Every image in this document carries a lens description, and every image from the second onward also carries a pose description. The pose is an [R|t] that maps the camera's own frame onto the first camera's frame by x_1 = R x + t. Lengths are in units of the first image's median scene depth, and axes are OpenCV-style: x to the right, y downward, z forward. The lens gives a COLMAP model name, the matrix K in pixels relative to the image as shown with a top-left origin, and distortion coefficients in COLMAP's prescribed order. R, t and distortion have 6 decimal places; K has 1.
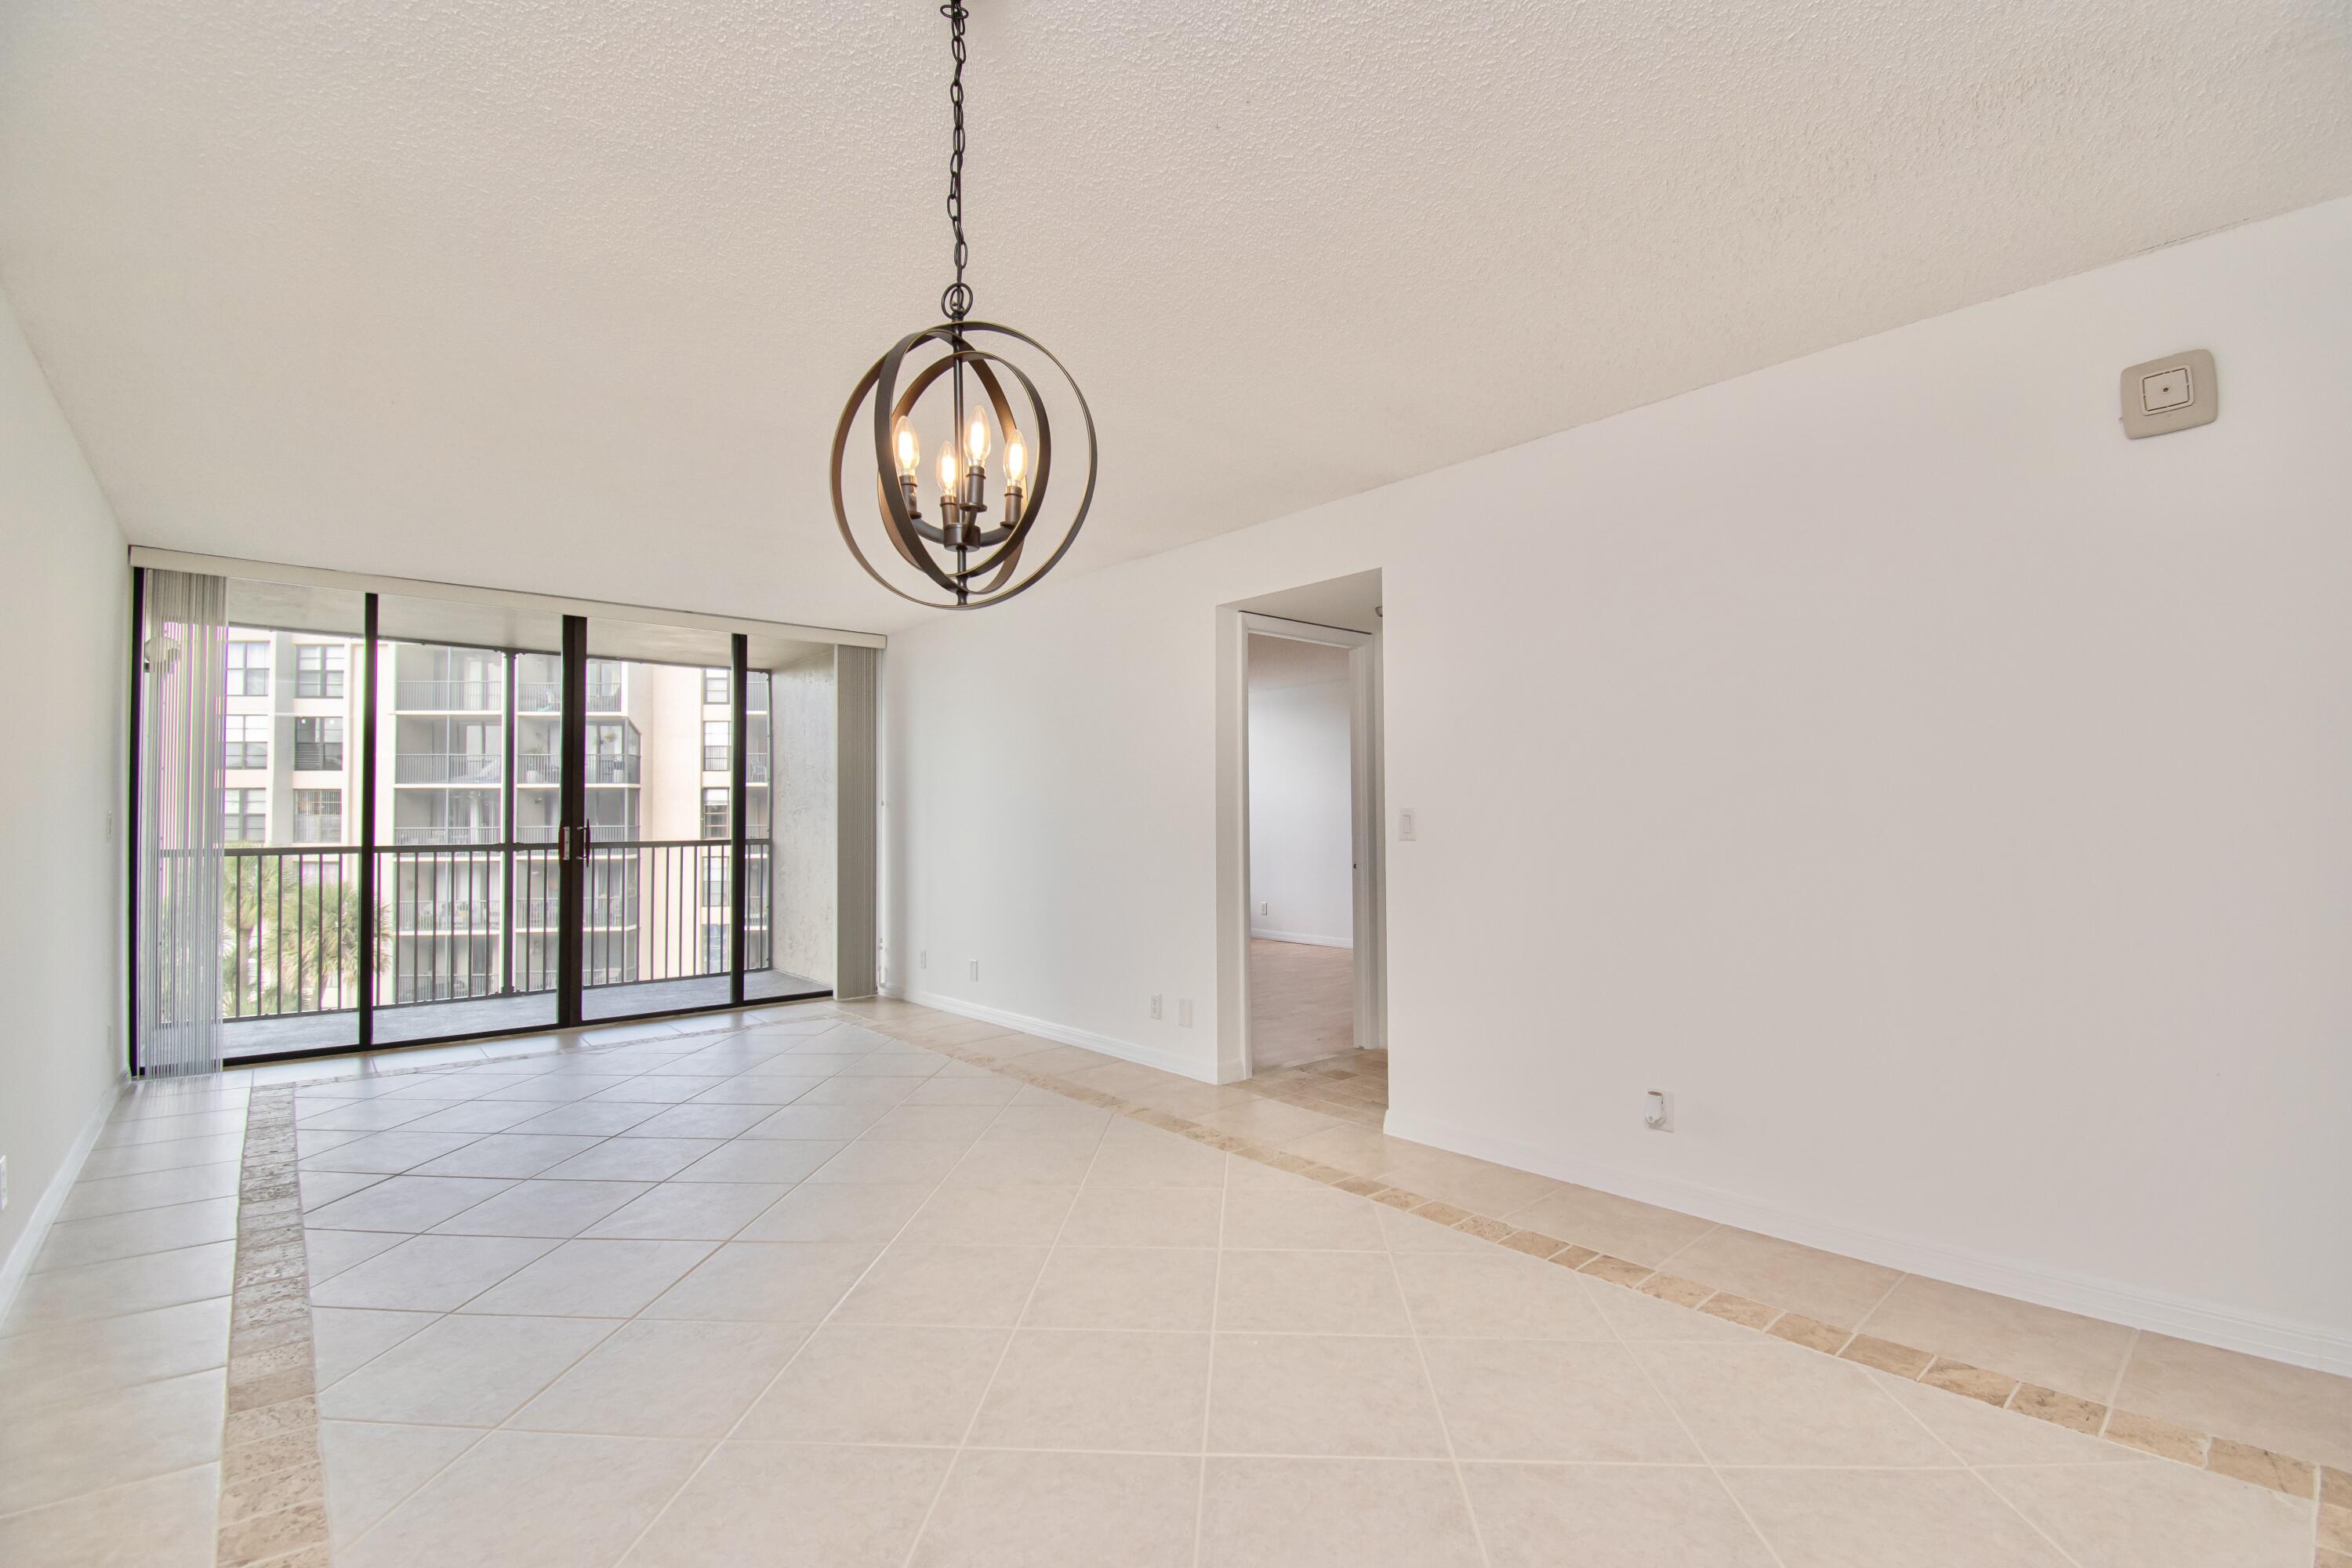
lens RADIAL K [[1043.3, 0, 1216.1], [0, 1043.3, 798.0], [0, 0, 1]] dist [-0.000625, -0.000231]
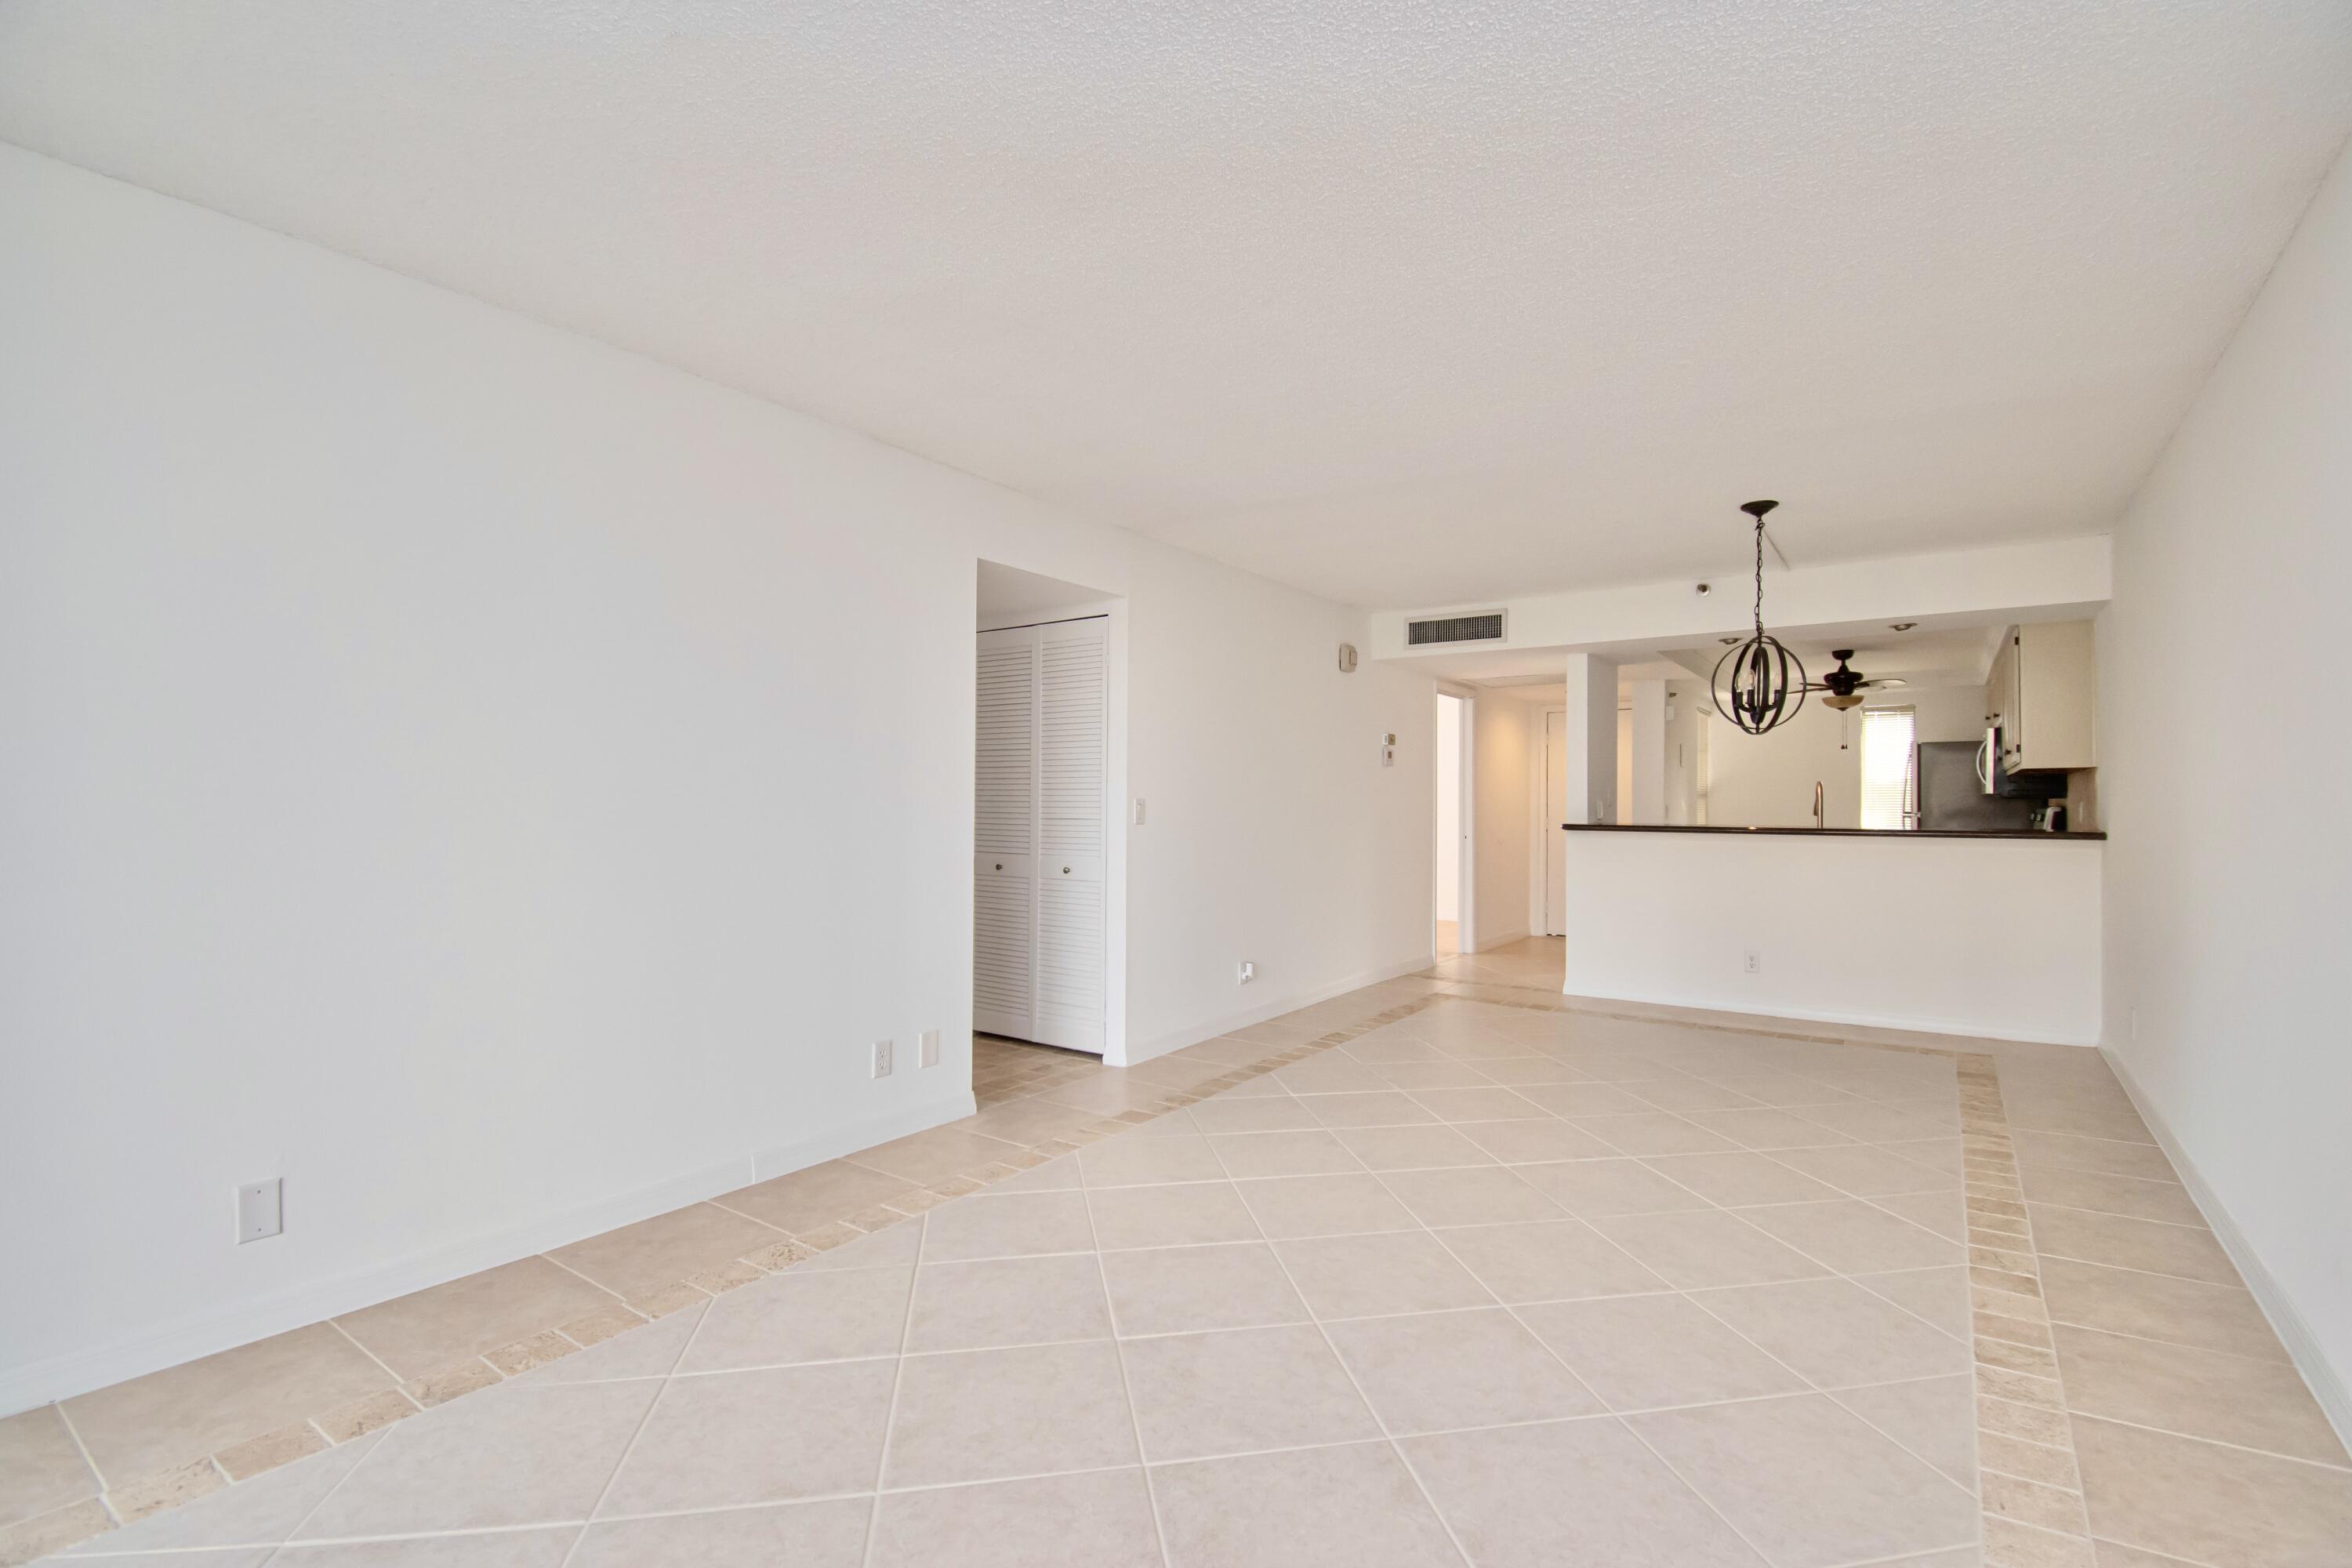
lens RADIAL K [[1043.3, 0, 1216.1], [0, 1043.3, 798.0], [0, 0, 1]] dist [-0.000625, -0.000231]
pose [[-0.231757, 0.013984, 0.972673, -0.828231], [-0.024652, 0.999491, -0.020243, 0.025270], [-0.972461, -0.028670, -0.231294, 0.948281]]
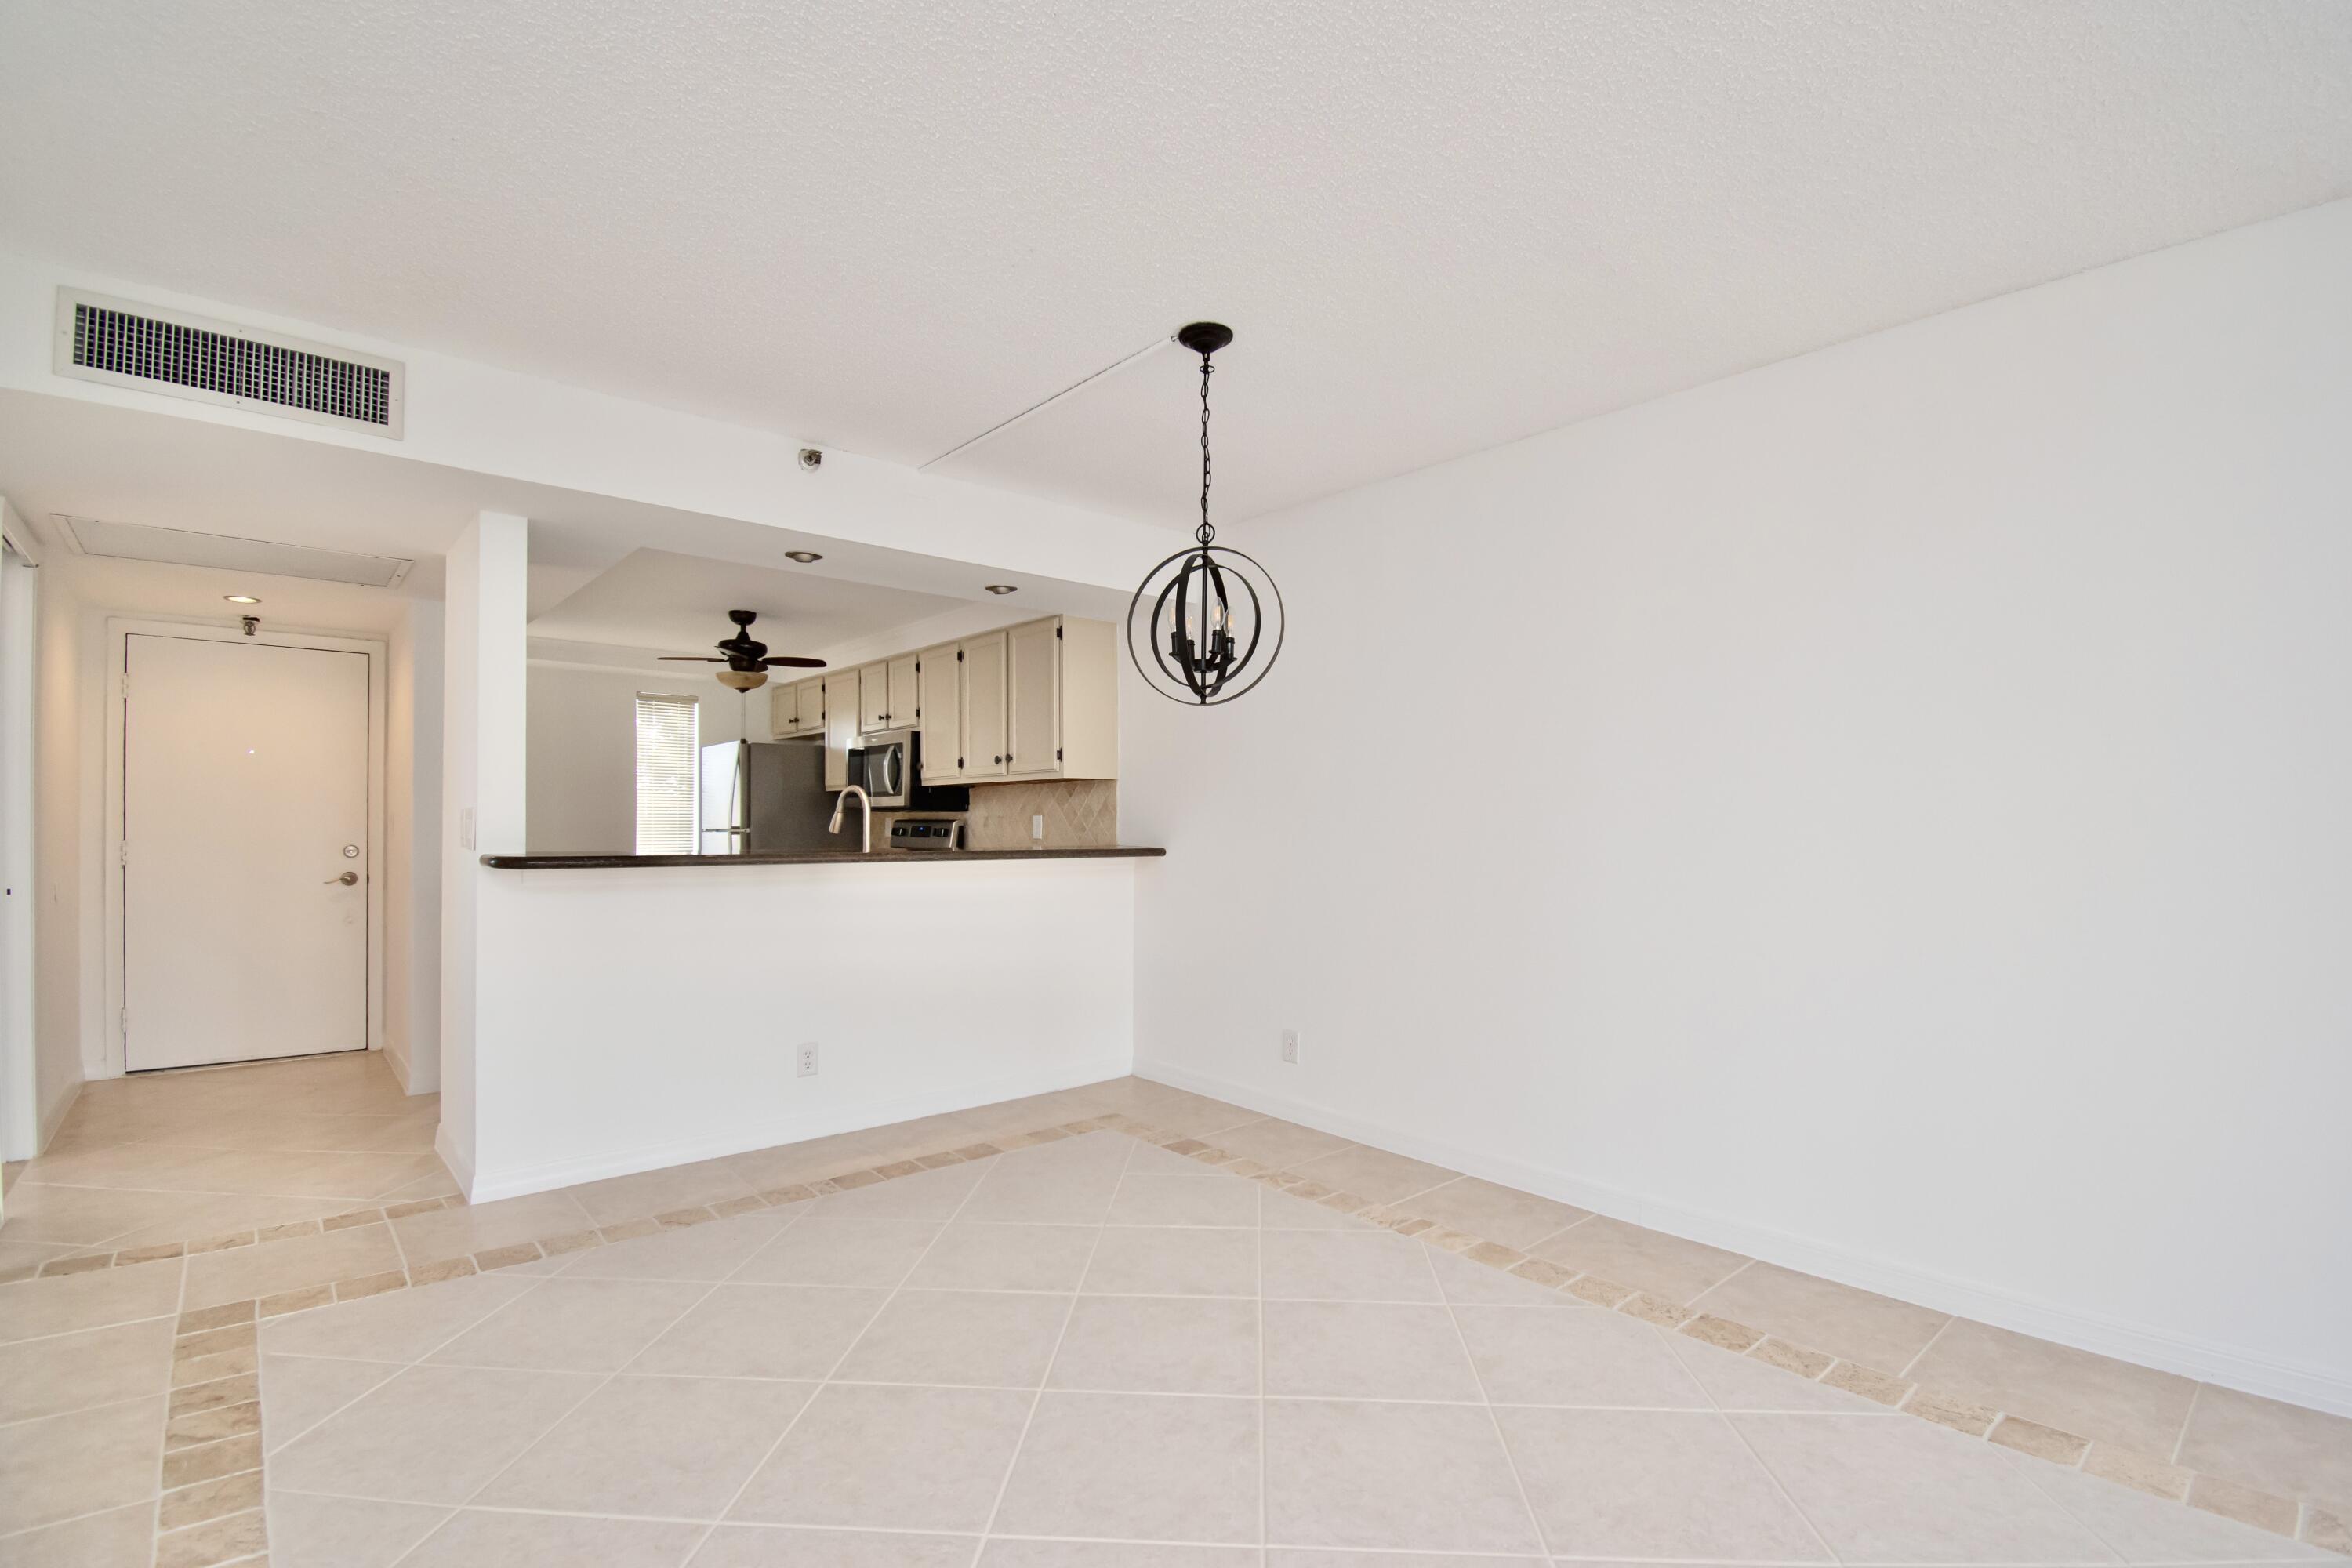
lens RADIAL K [[1104.5, 0, 1167.5], [0, 1104.5, 821.2], [0, 0, 1]] dist [0.078746, -0.060029]
pose [[-0.998987, 0.008010, 0.044271, -0.082437], [0.006585, 0.999459, -0.032232, 0.023777], [-0.044505, -0.031908, -0.998499, 0.885006]]
